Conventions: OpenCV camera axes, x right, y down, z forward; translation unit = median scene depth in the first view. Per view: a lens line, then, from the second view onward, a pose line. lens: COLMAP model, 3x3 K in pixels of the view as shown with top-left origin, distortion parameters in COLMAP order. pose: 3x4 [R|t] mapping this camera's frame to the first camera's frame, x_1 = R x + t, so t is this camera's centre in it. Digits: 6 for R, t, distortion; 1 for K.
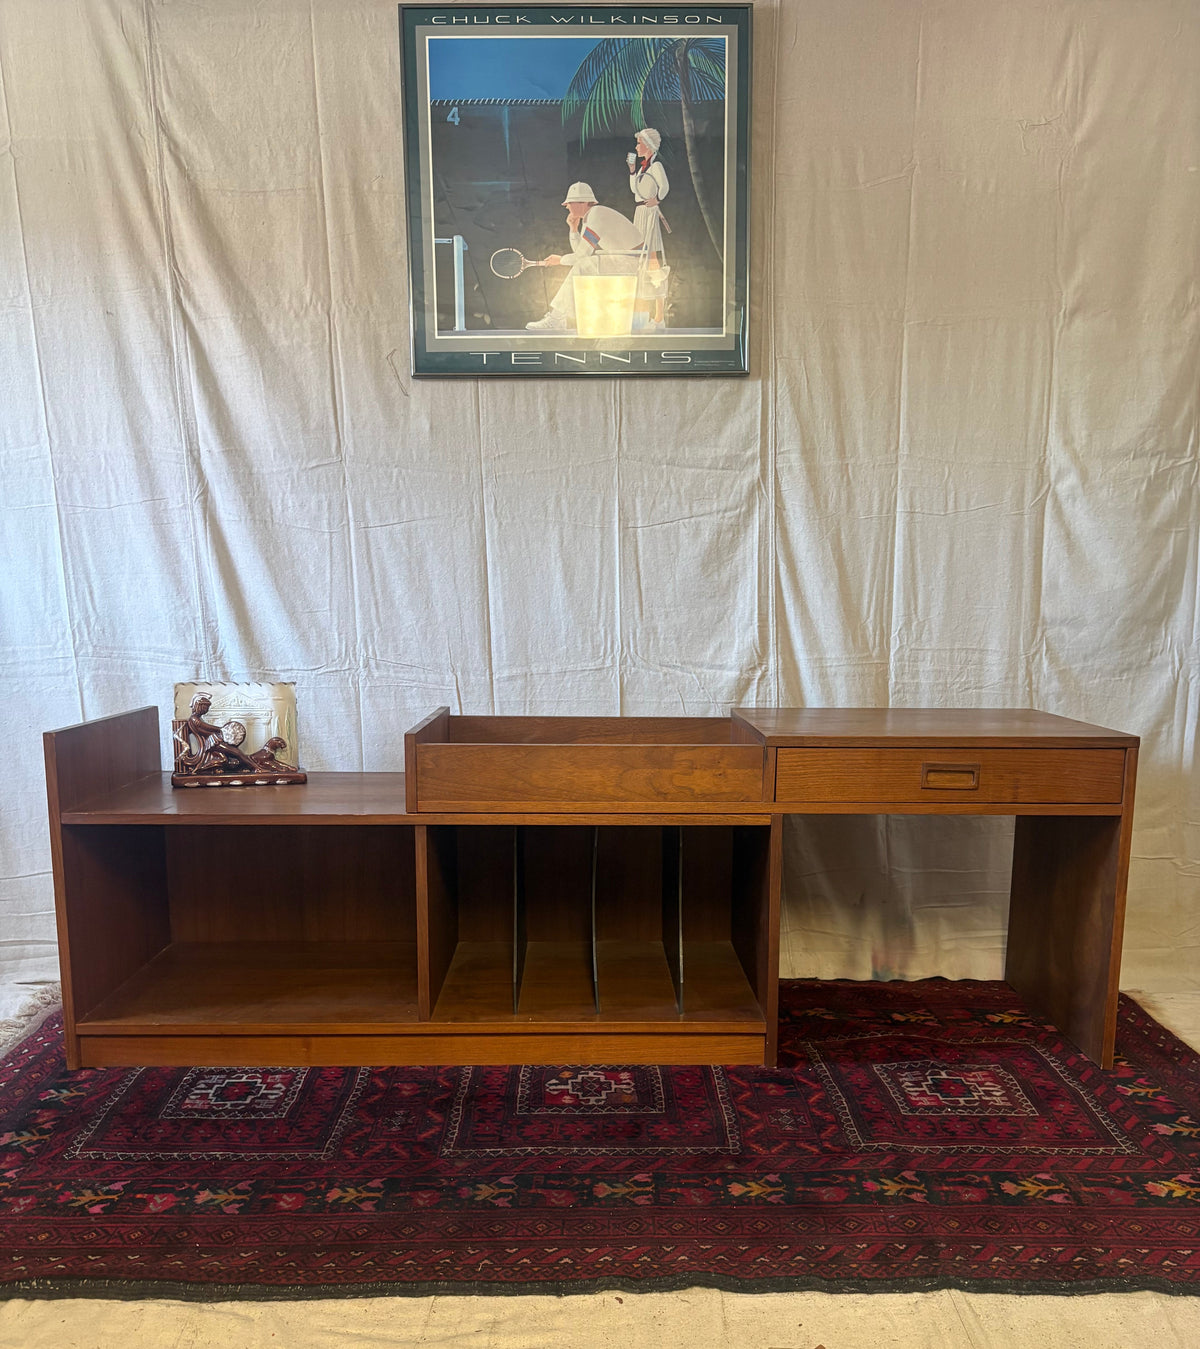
lens RADIAL K [[1216.2, 0, 597.7], [0, 1216.2, 803.3], [0, 0, 1]] dist [0.041346, -0.052018]
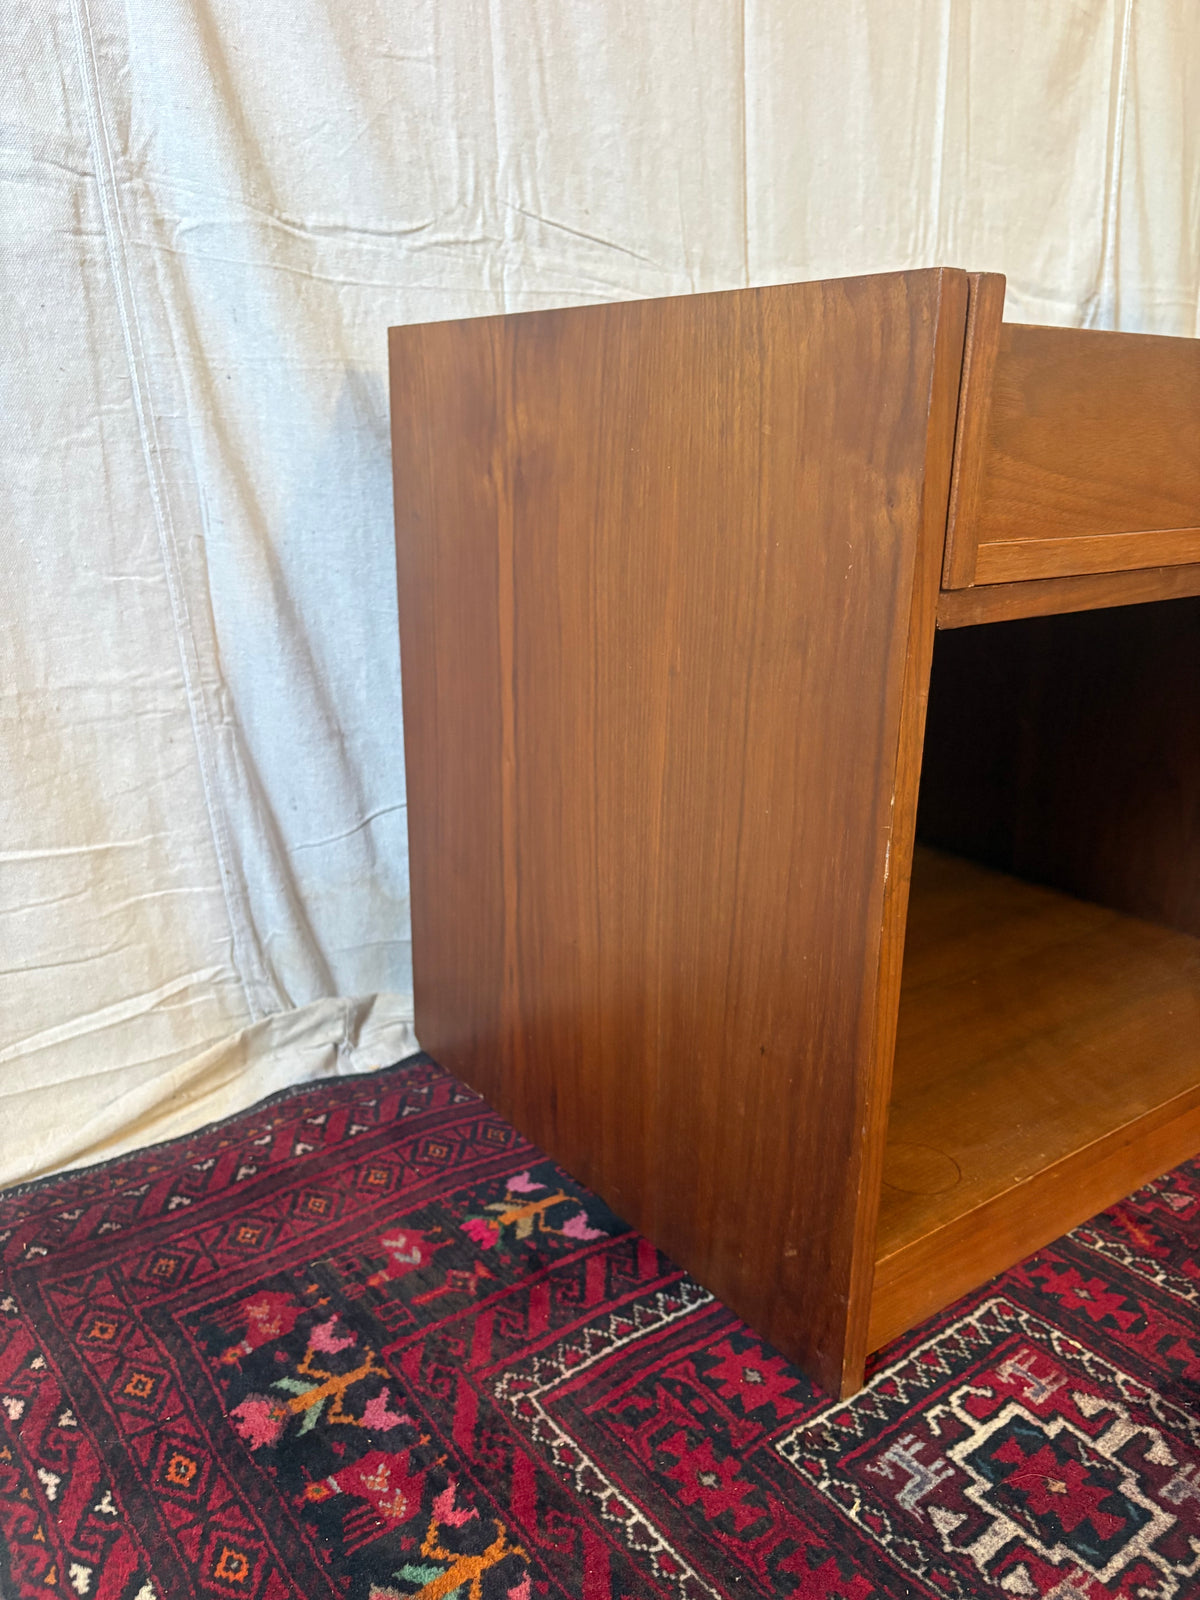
lens RADIAL K [[1214.8, 0, 598.2], [0, 1214.8, 813.9], [0, 0, 1]] dist [0.030715, -0.033507]
pose [[0.812282, -0.176155, 0.556028, -0.423808], [0.083842, 0.978667, 0.187569, -0.003306], [-0.577207, -0.105740, 0.809723, 0.657450]]
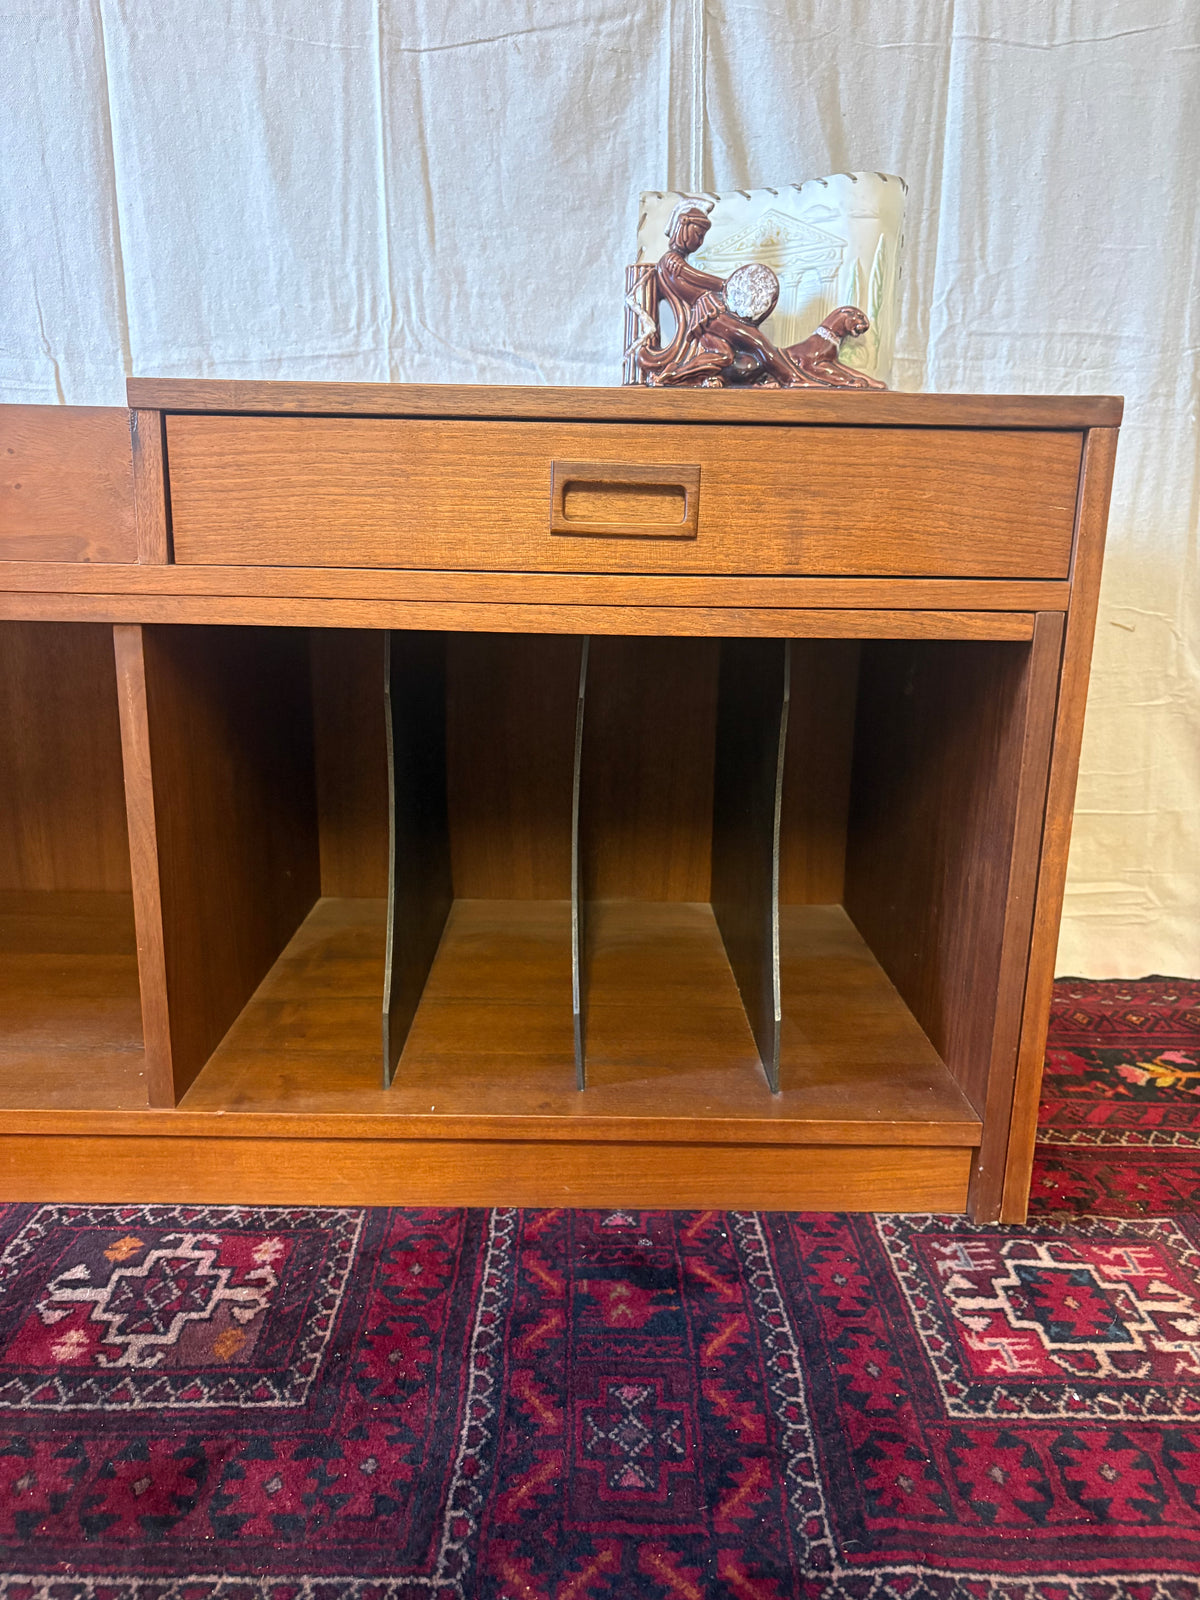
lens RADIAL K [[1214.8, 0, 599.8], [0, 1214.8, 812.8], [0, 0, 1]] dist [0.030715, -0.033507]
pose [[0.999880, 0.014321, 0.005879, 0.106060], [-0.014750, 0.996623, 0.080781, 0.034655], [-0.004702, -0.080858, 0.996715, 0.493066]]
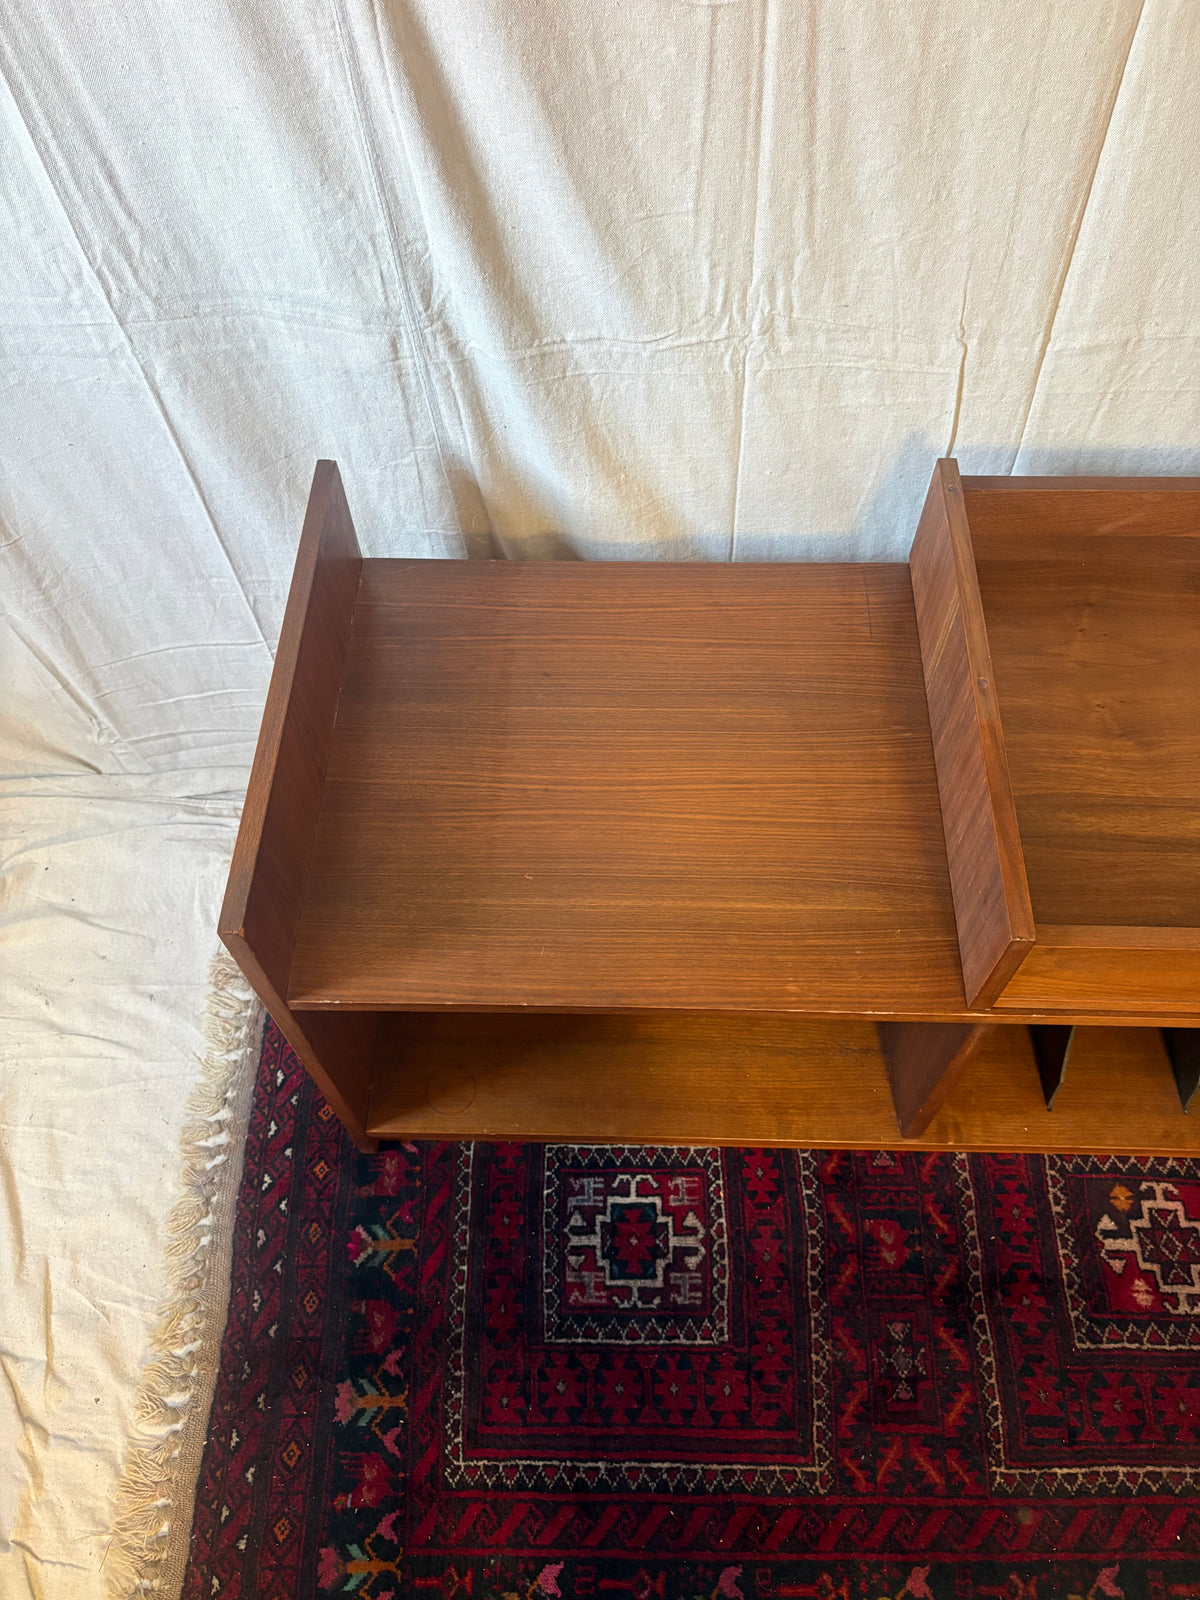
lens RADIAL K [[1214.8, 0, 600.9], [0, 1214.8, 802.2], [0, 0, 1]] dist [0.030715, -0.033507]
pose [[0.998933, 0.024316, -0.039270, -0.231265], [0.013450, 0.660230, 0.750943, -0.336130], [0.044187, -0.750670, 0.659198, 0.585131]]
